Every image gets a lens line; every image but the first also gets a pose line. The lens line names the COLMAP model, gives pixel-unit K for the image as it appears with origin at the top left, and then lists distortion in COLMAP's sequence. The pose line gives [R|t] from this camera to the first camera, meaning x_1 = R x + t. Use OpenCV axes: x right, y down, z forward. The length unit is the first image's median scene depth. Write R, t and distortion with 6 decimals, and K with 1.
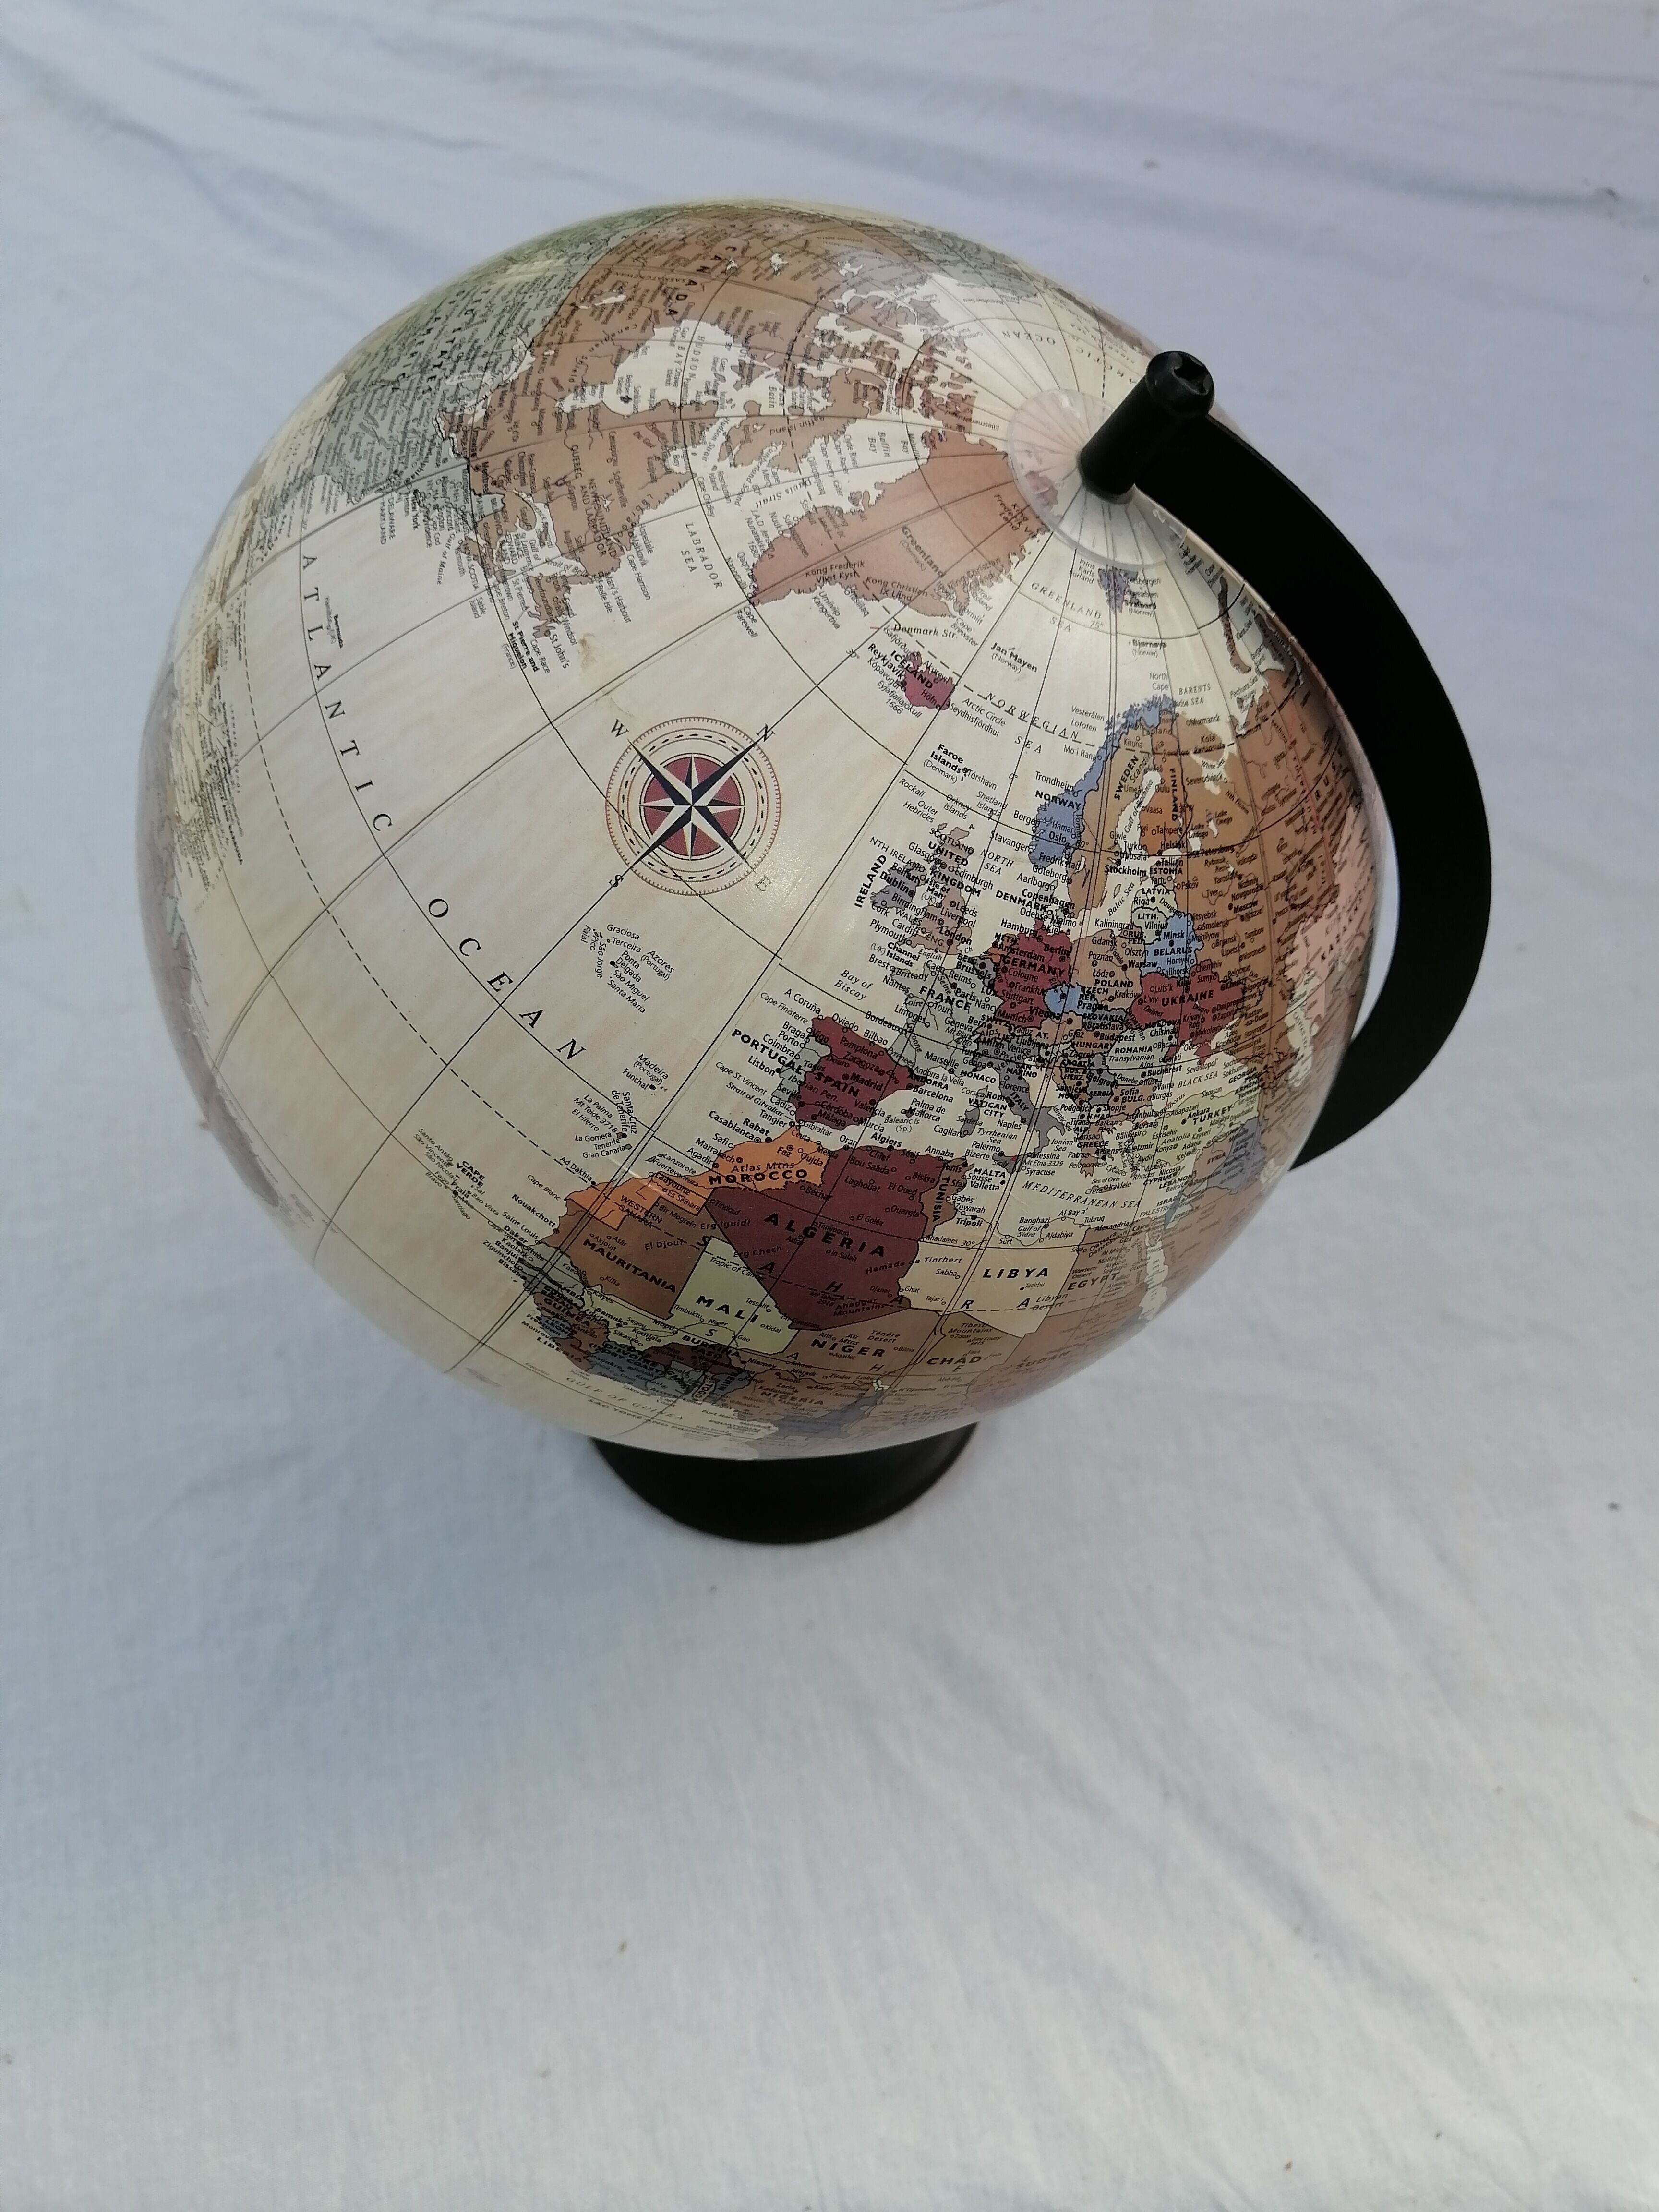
lens RADIAL K [[1836.2, 0, 829.1], [0, 1836.2, 1165.7], [0, 0, 1]] dist [-0.000125, -0.491961]
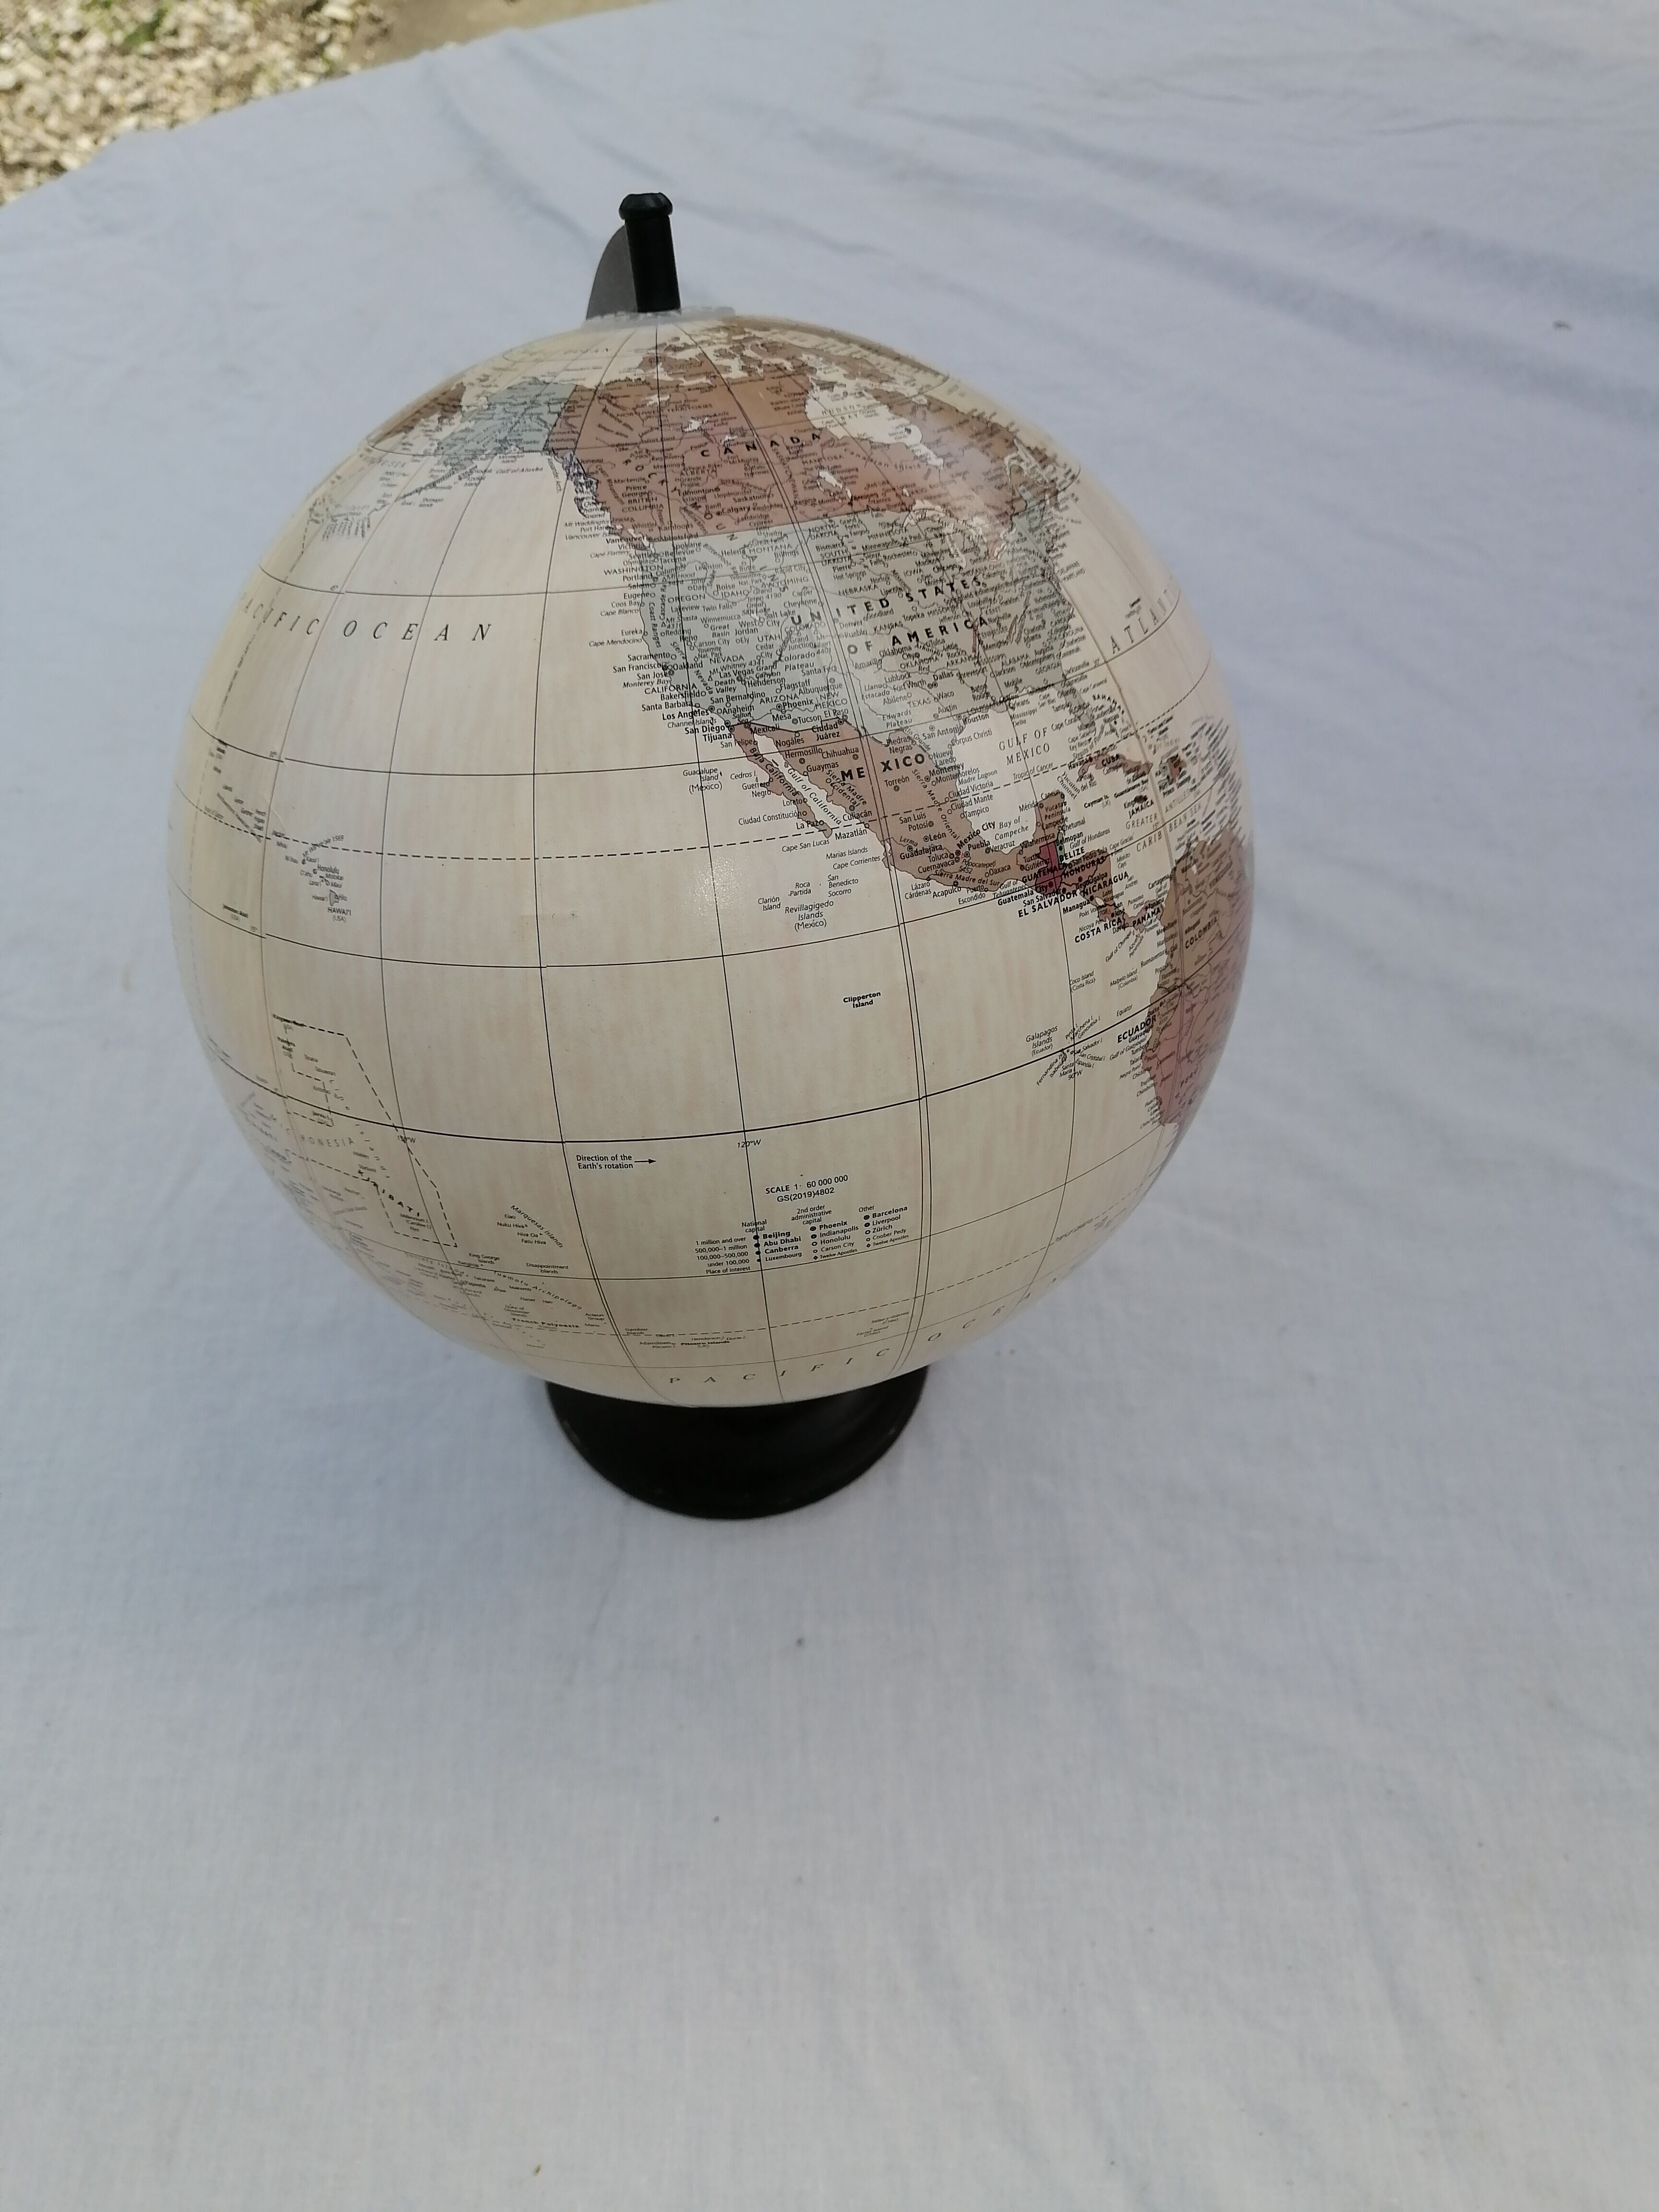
lens RADIAL K [[2006.9, 0, 827.1], [0, 2006.9, 1333.1], [0, 0, 1]] dist [0.000778, 0.002670]
pose [[-0.699560, -0.630466, 0.336346, -0.944654], [0.541328, -0.160319, 0.825386, -1.715222], [-0.466455, 0.759480, 0.453441, 0.856593]]
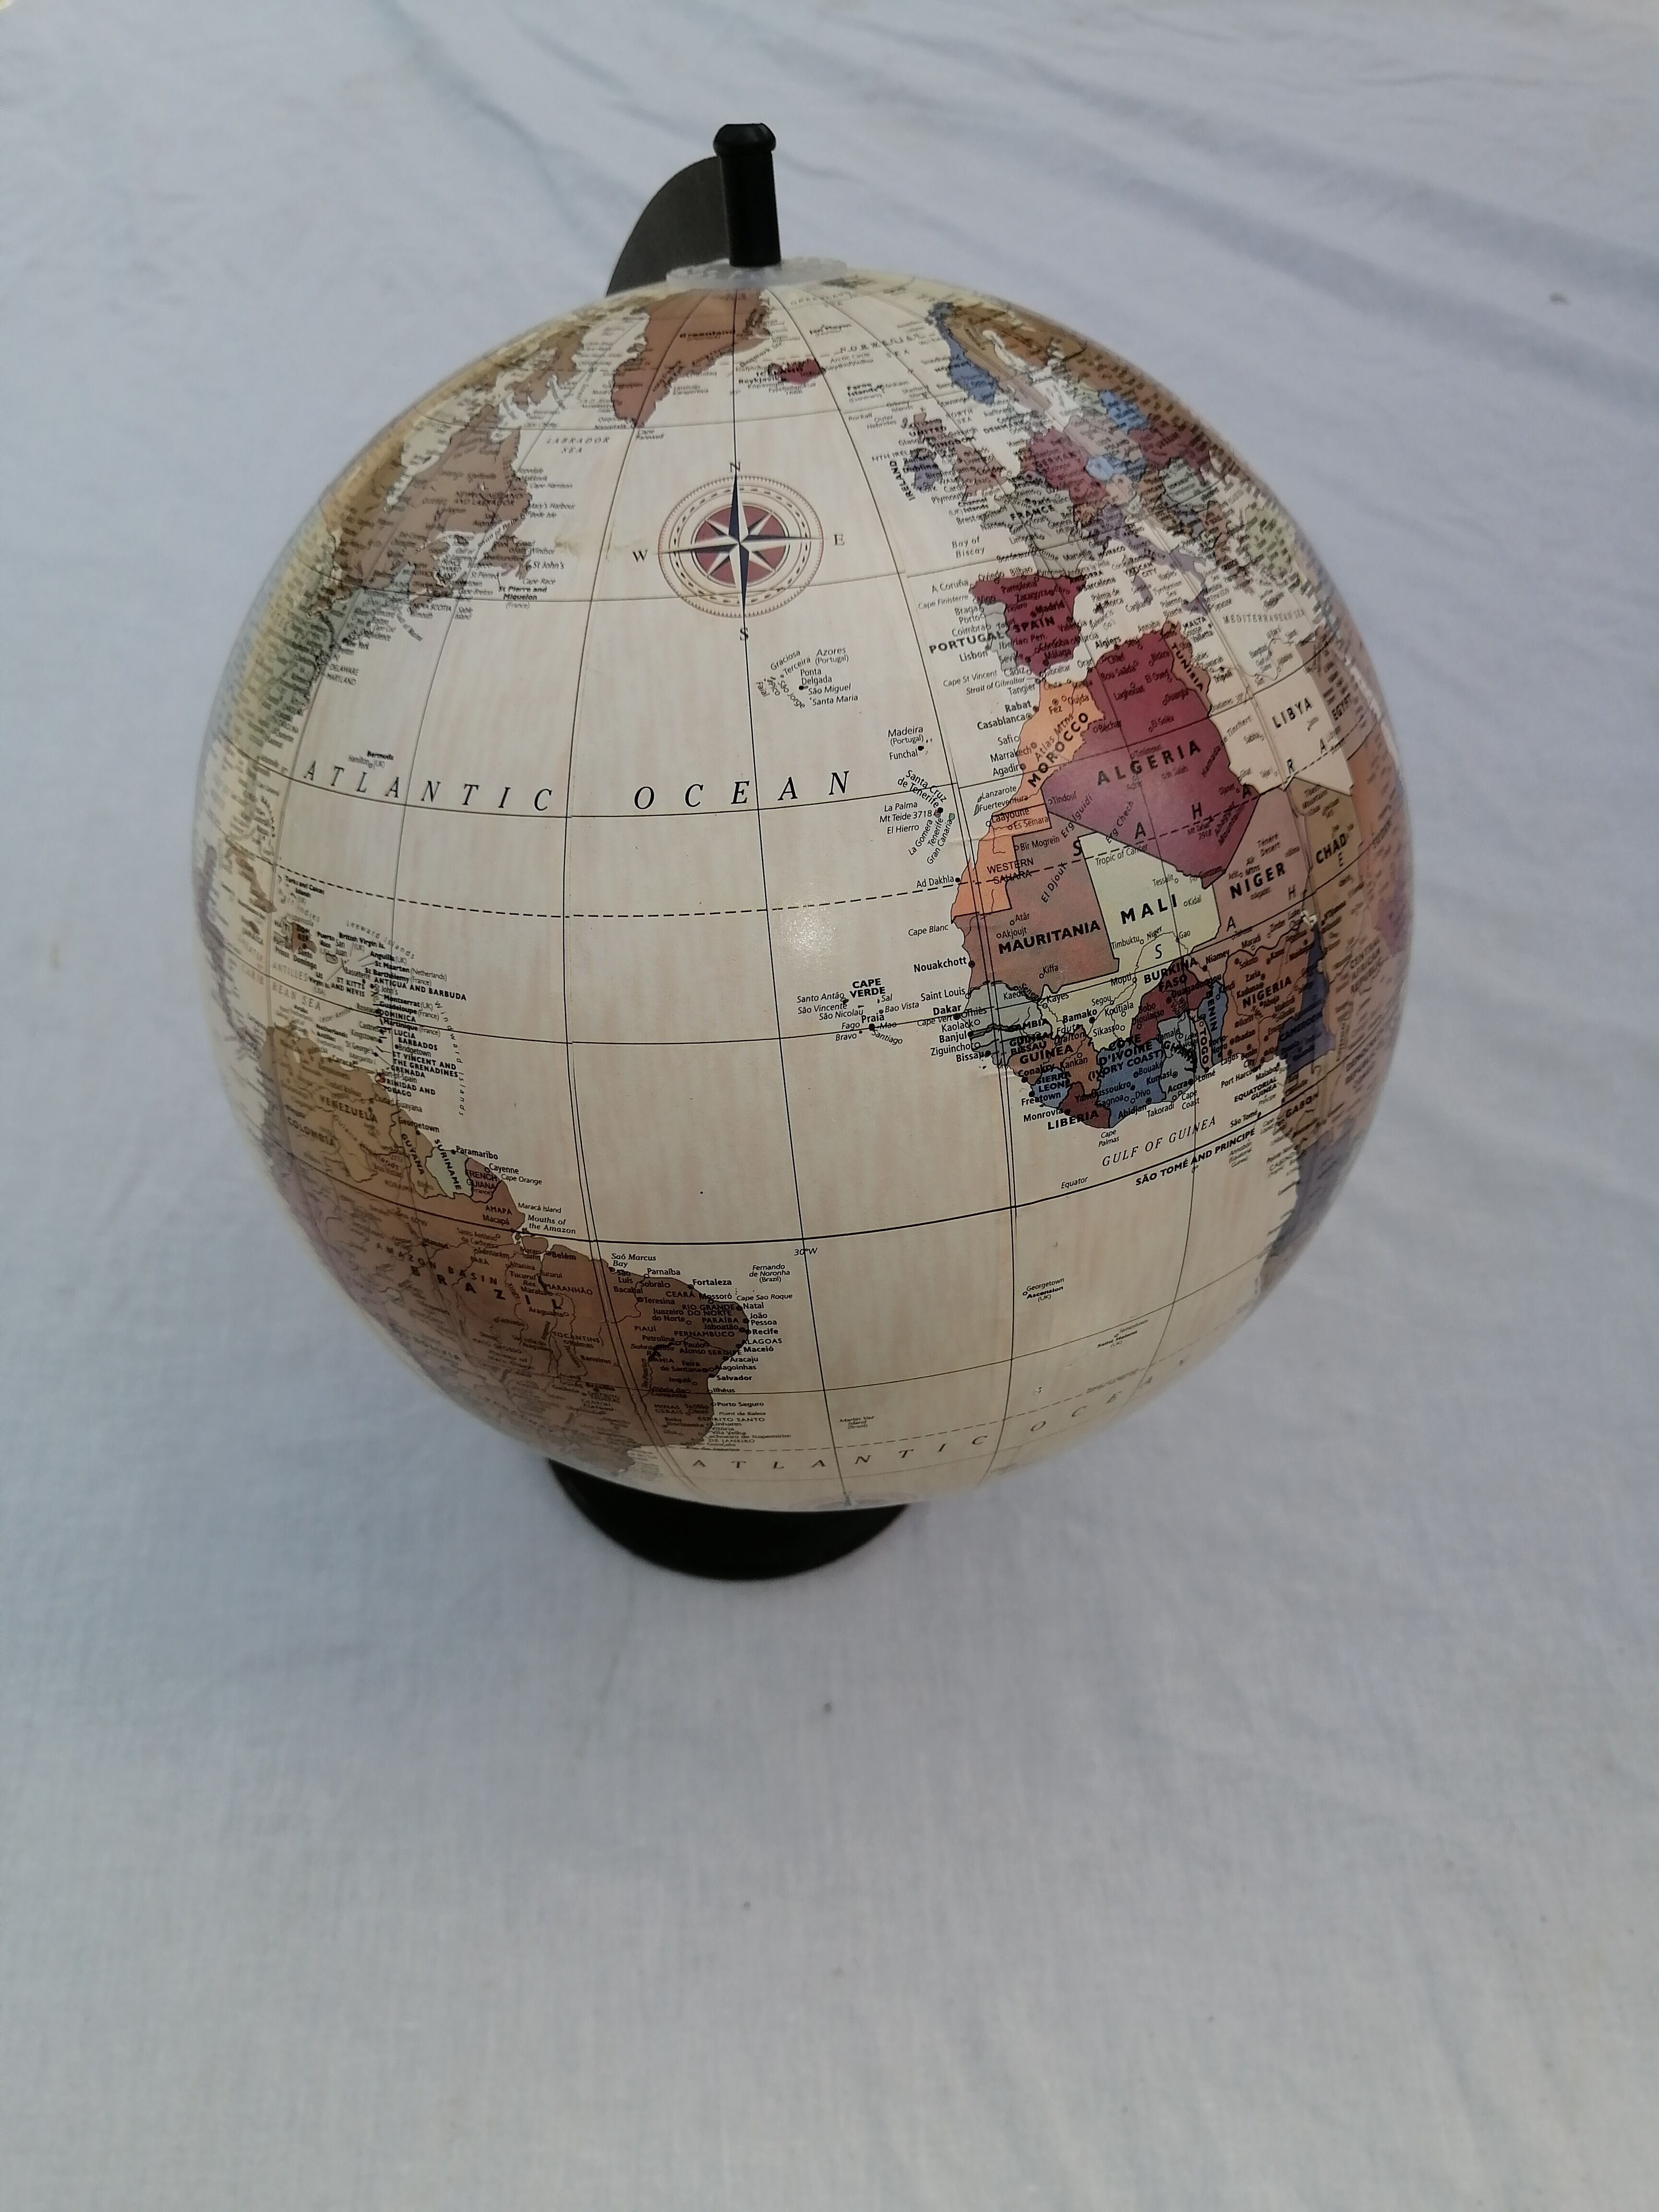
lens RADIAL K [[1836.2, 0, 829.1], [0, 1836.2, 1165.7], [0, 0, 1]] dist [-0.000125, -0.491961]
pose [[0.646468, -0.729006, 0.225008, -0.513004], [0.753117, 0.562585, -0.341047, 0.382107], [0.122040, 0.389933, 0.912720, 0.182939]]
